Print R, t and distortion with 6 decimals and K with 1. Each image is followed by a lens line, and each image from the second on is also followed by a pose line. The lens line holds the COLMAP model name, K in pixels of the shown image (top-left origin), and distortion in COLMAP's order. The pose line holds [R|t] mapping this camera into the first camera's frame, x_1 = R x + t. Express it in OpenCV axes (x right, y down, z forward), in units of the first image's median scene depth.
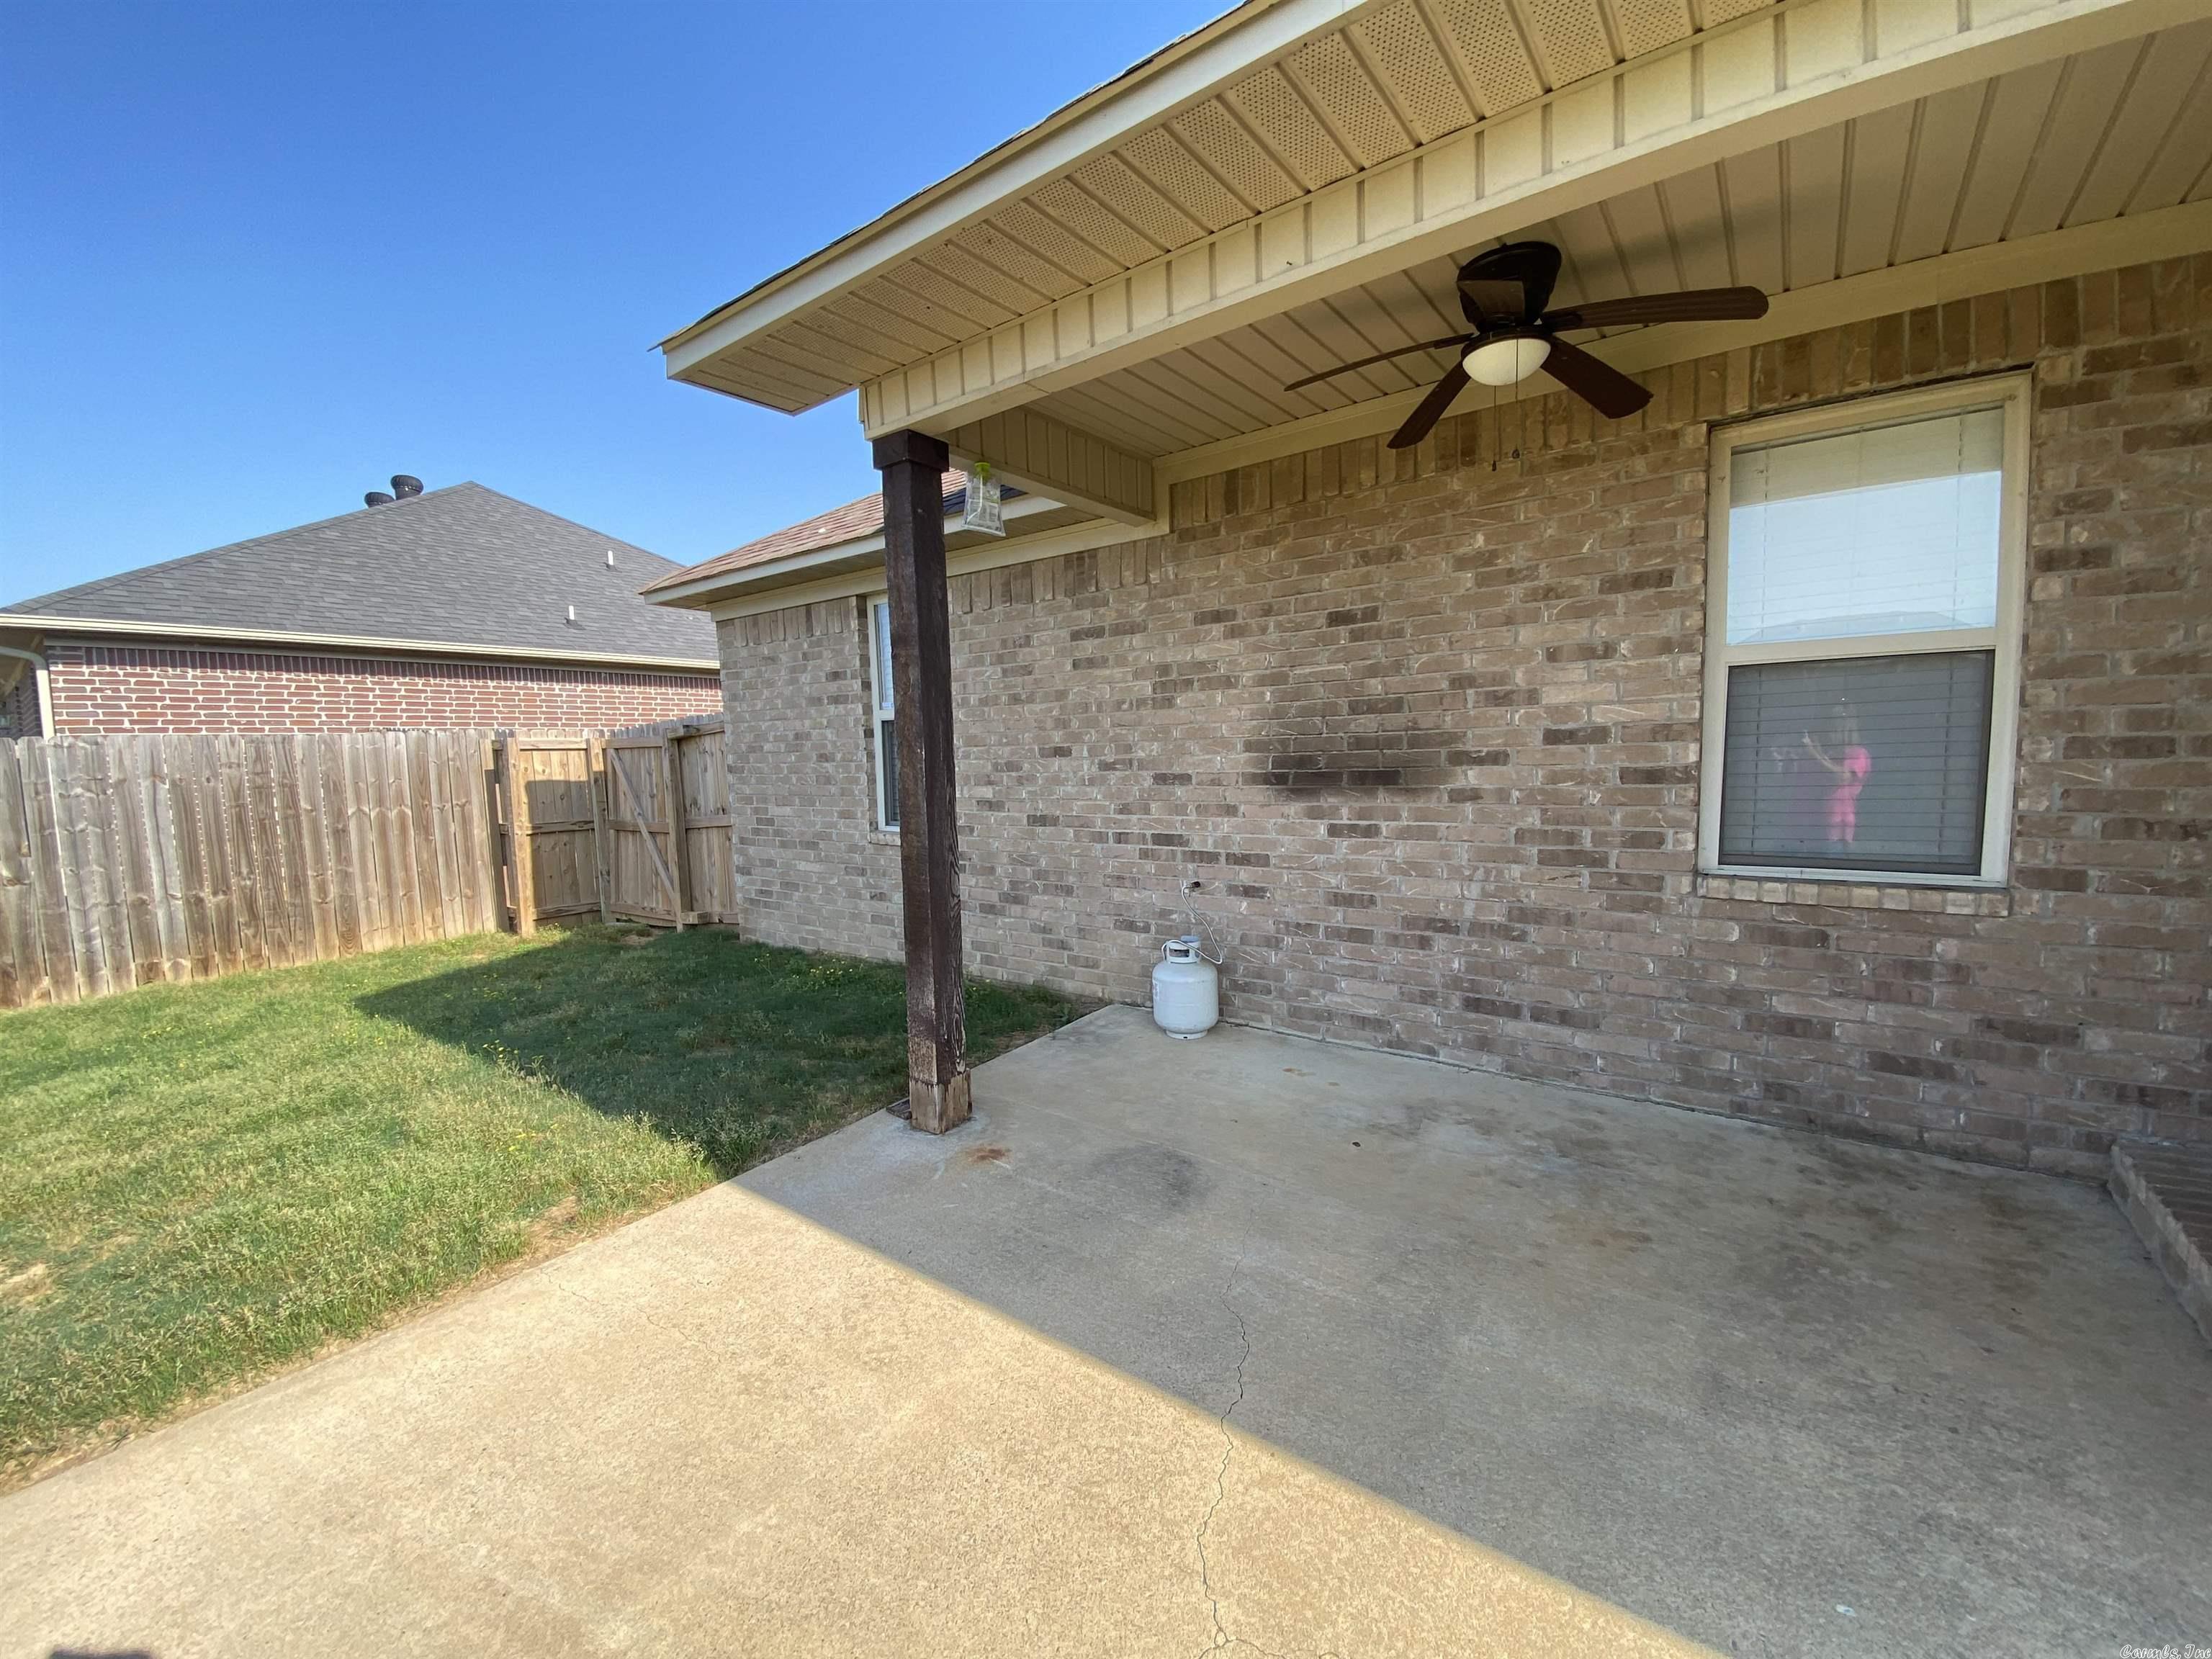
lens RADIAL K [[888.5, 0, 1099.3], [0, 888.5, 833.1], [0, 0, 1]] dist [0.012161, -0.016949]
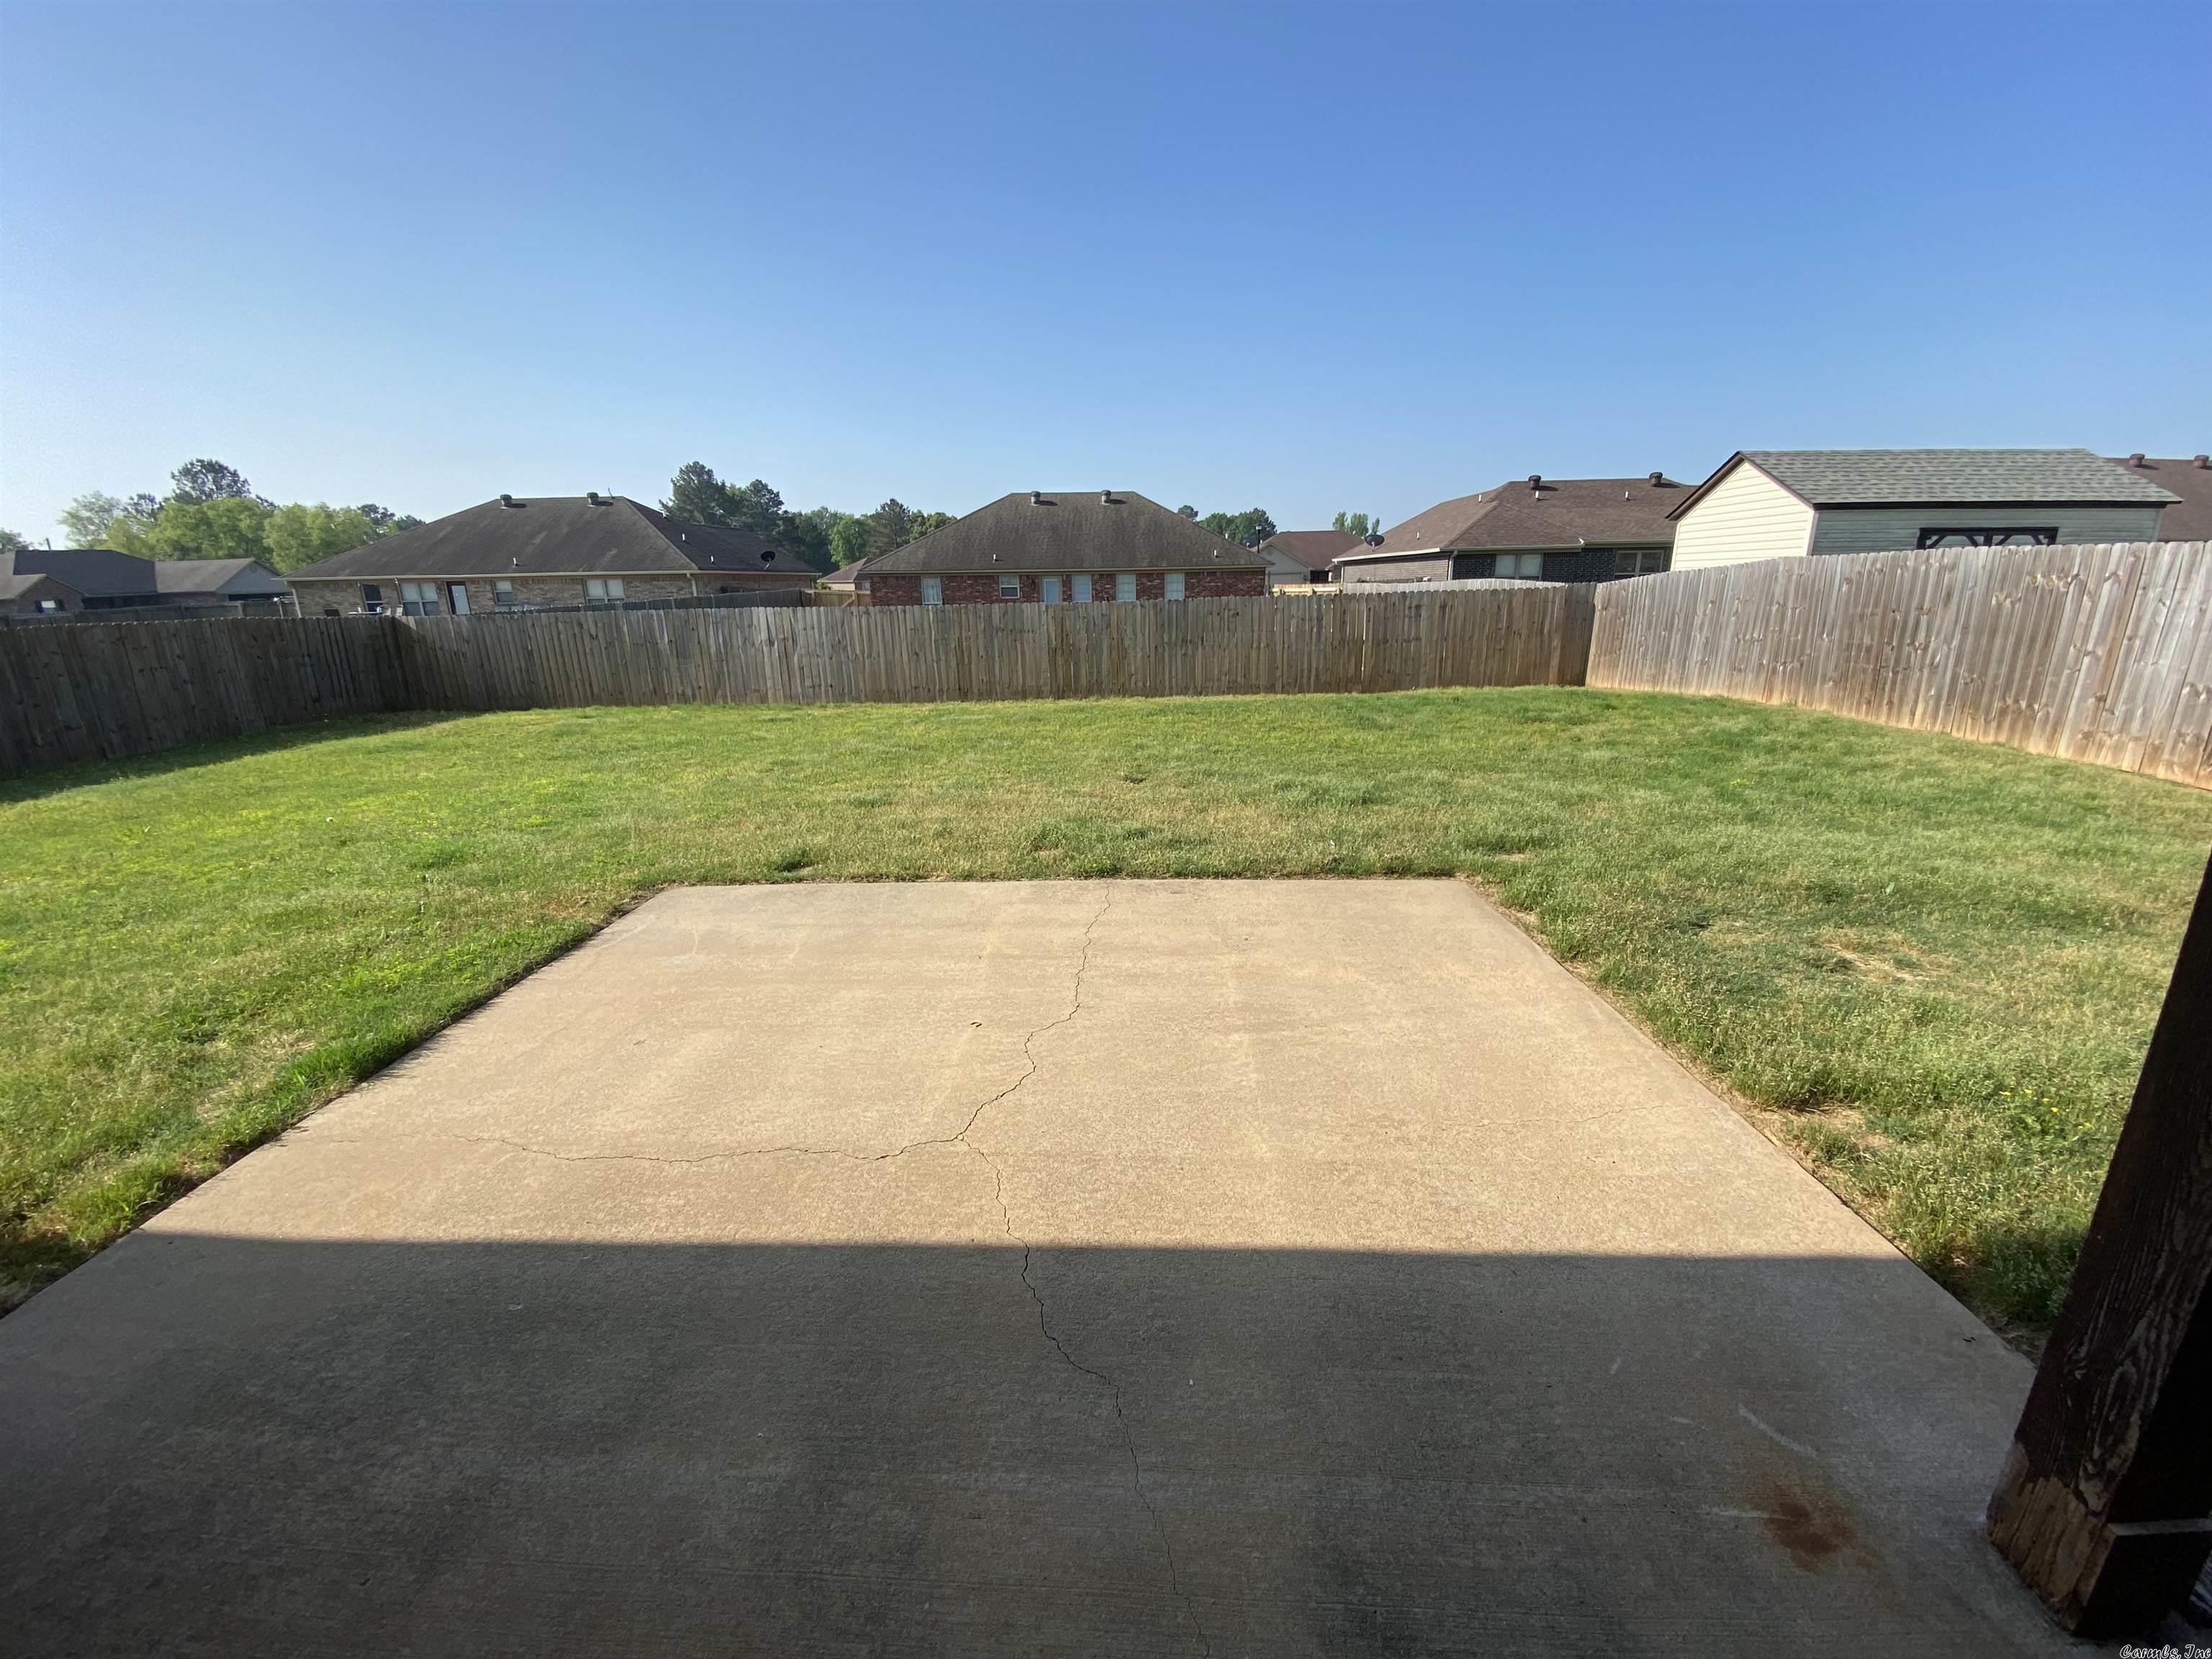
lens RADIAL K [[898.6, 0, 1109.2], [0, 898.6, 837.1], [0, 0, 1]] dist [0.022151, -0.021248]
pose [[-0.813339, 0.197790, -0.547136, 0.438244], [-0.015935, 0.932510, 0.360791, -0.147529], [0.581571, 0.302164, -0.755296, 1.369237]]
